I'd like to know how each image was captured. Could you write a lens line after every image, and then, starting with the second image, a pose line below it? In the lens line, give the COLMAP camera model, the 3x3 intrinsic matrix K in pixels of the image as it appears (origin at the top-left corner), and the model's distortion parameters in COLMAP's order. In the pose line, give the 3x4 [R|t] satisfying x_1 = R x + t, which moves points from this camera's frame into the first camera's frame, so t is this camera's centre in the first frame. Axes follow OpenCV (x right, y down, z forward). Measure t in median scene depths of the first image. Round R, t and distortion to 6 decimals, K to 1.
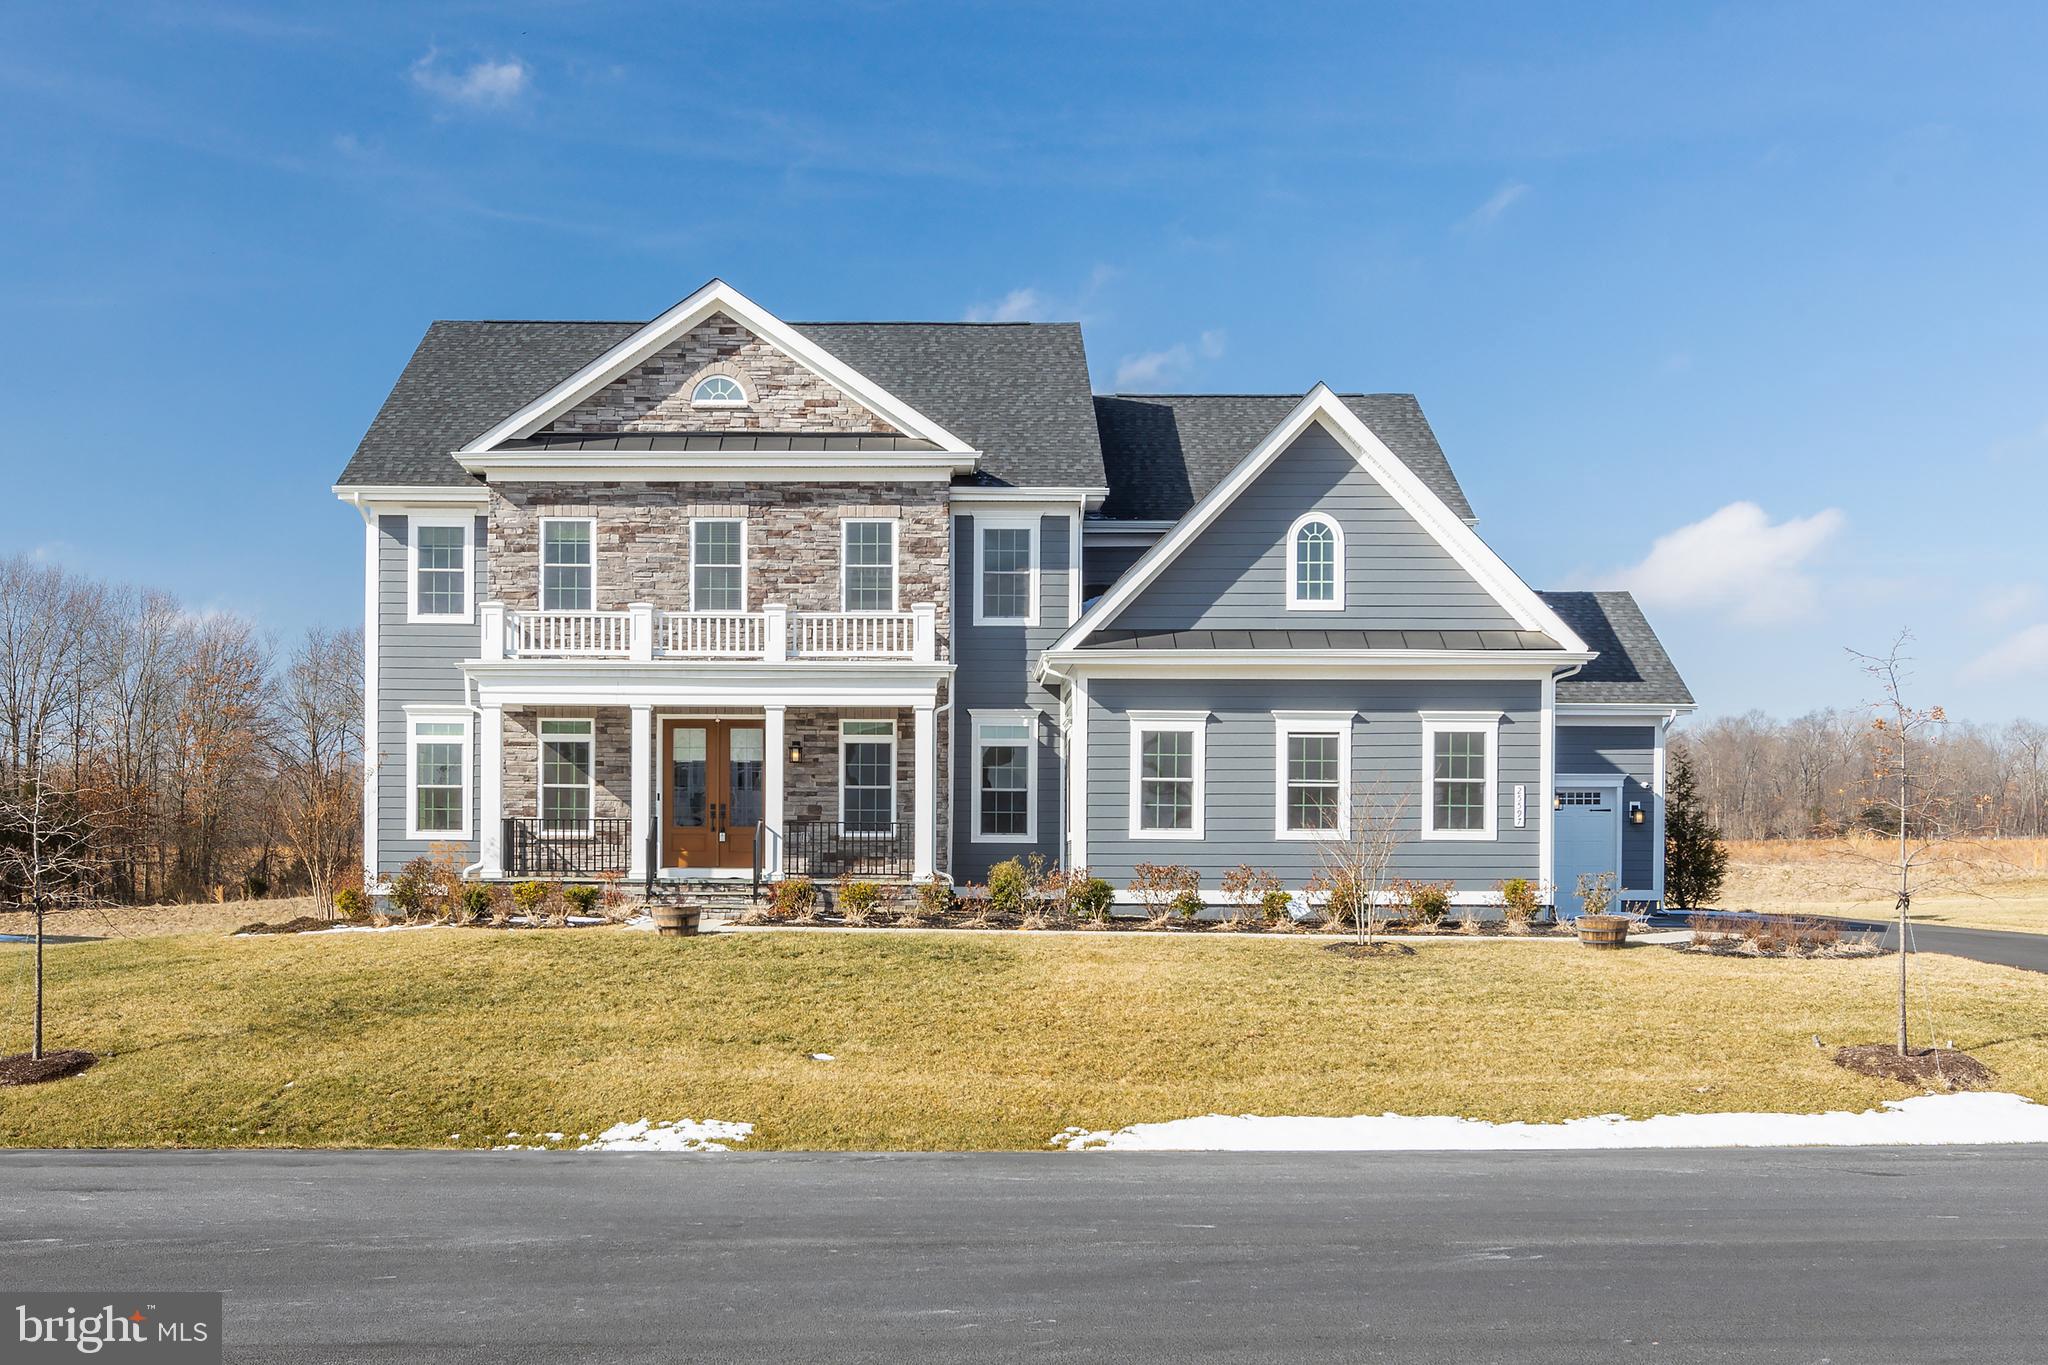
lens RADIAL K [[2550.3, 0, 1024.5], [0, 2550.3, 686.3], [0, 0, 1]] dist [-0.005430, 0.000000]
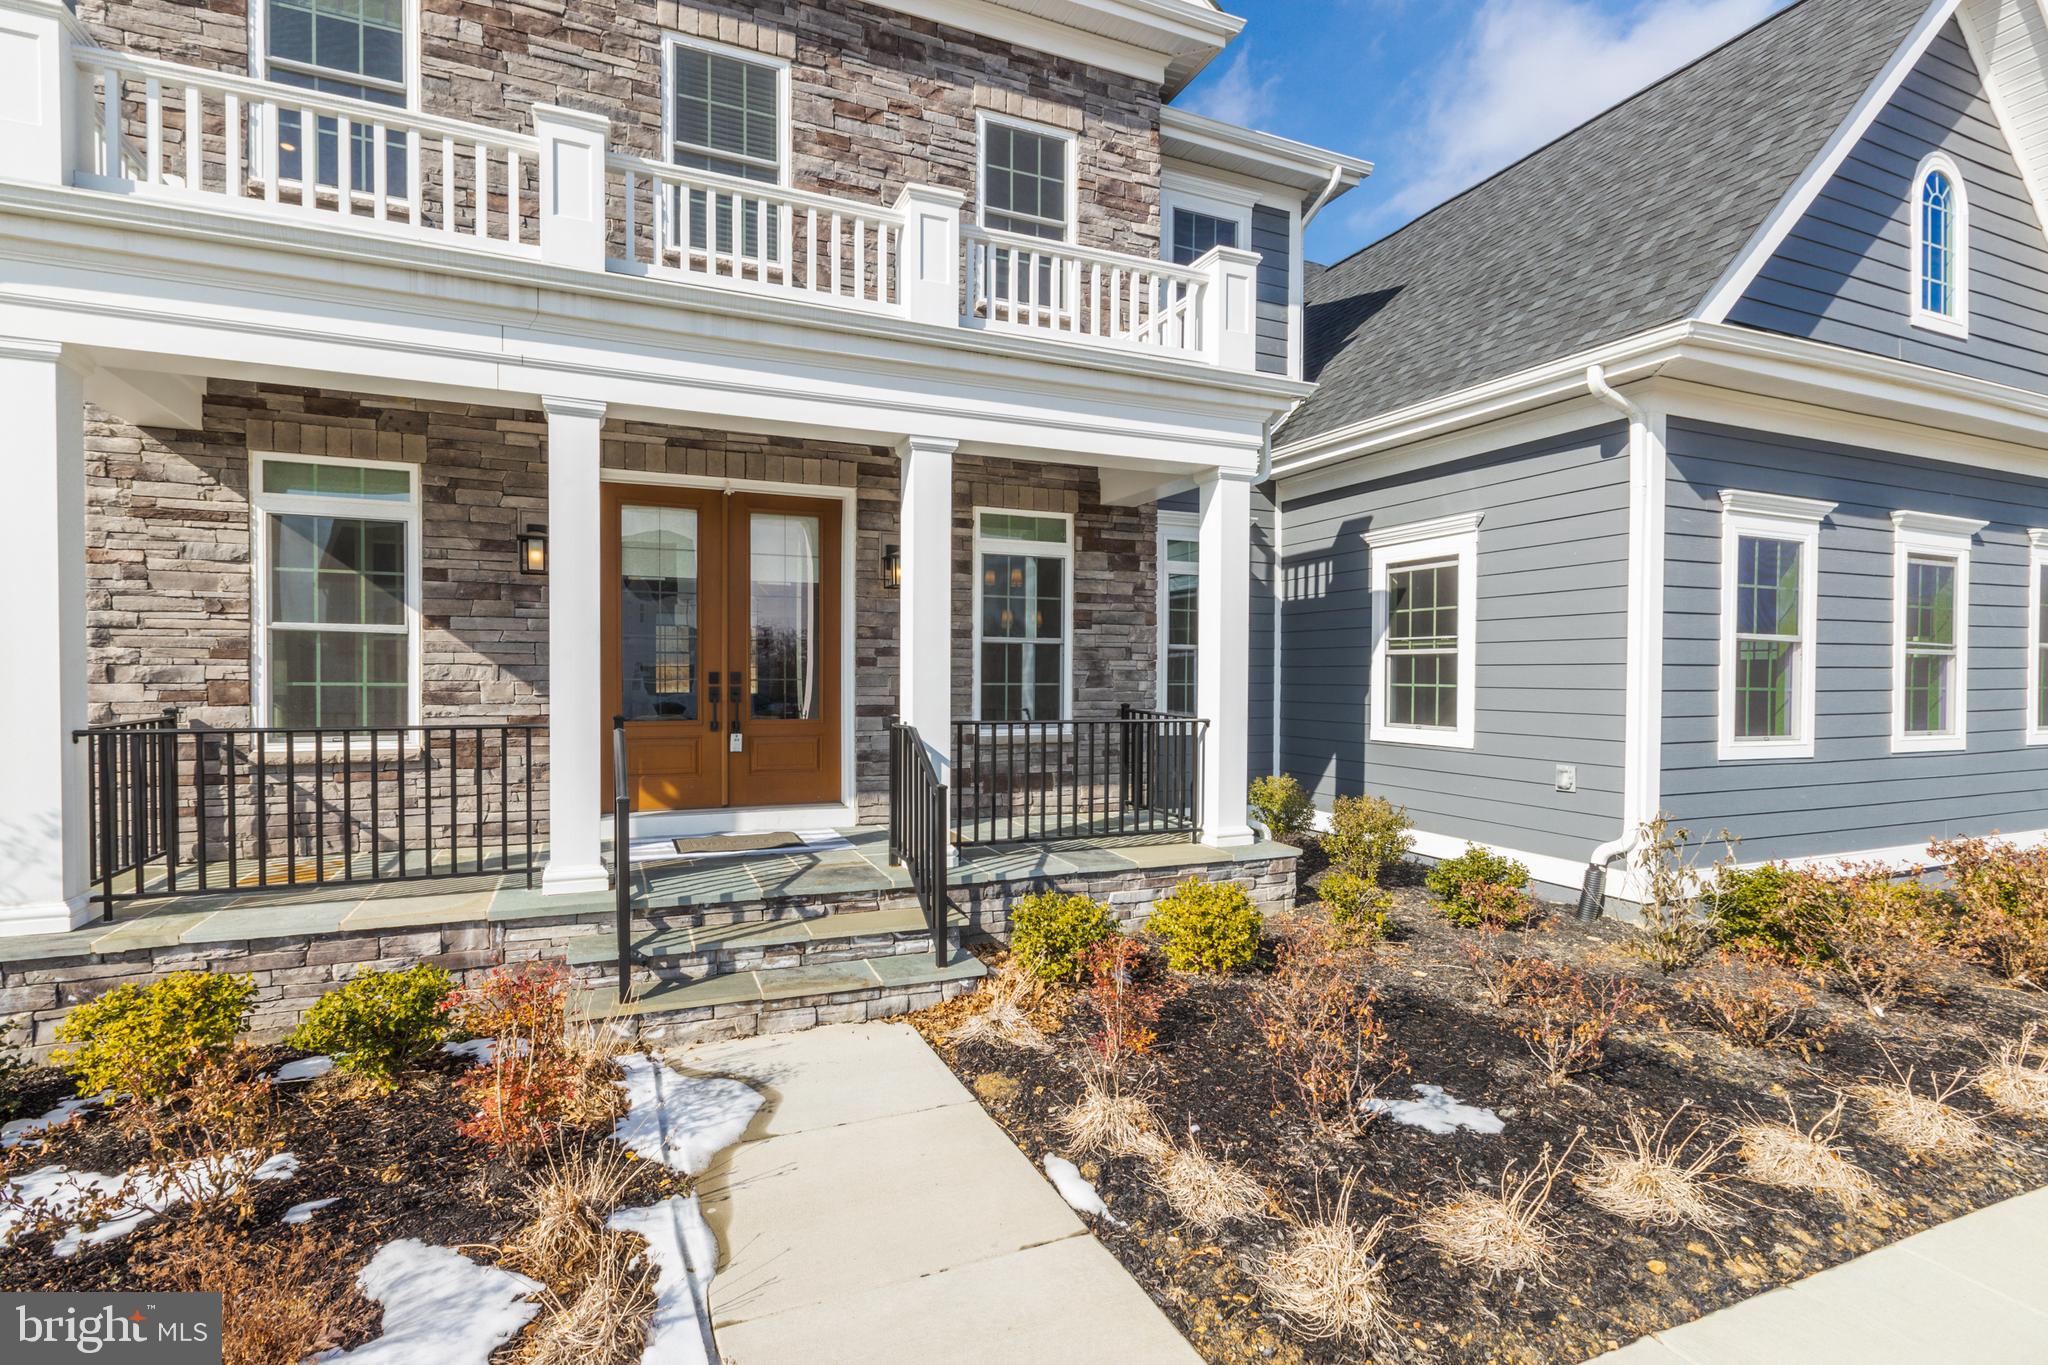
lens RADIAL K [[988.7, 0, 1020.8], [0, 988.7, 669.9], [0, 0, 1]] dist [0.000129, 0.000163]
pose [[0.924263, 0.001675, 0.381754, -0.140085], [-0.030342, 0.997149, 0.069085, 0.031618], [-0.380550, -0.075436, 0.921678, 0.814854]]
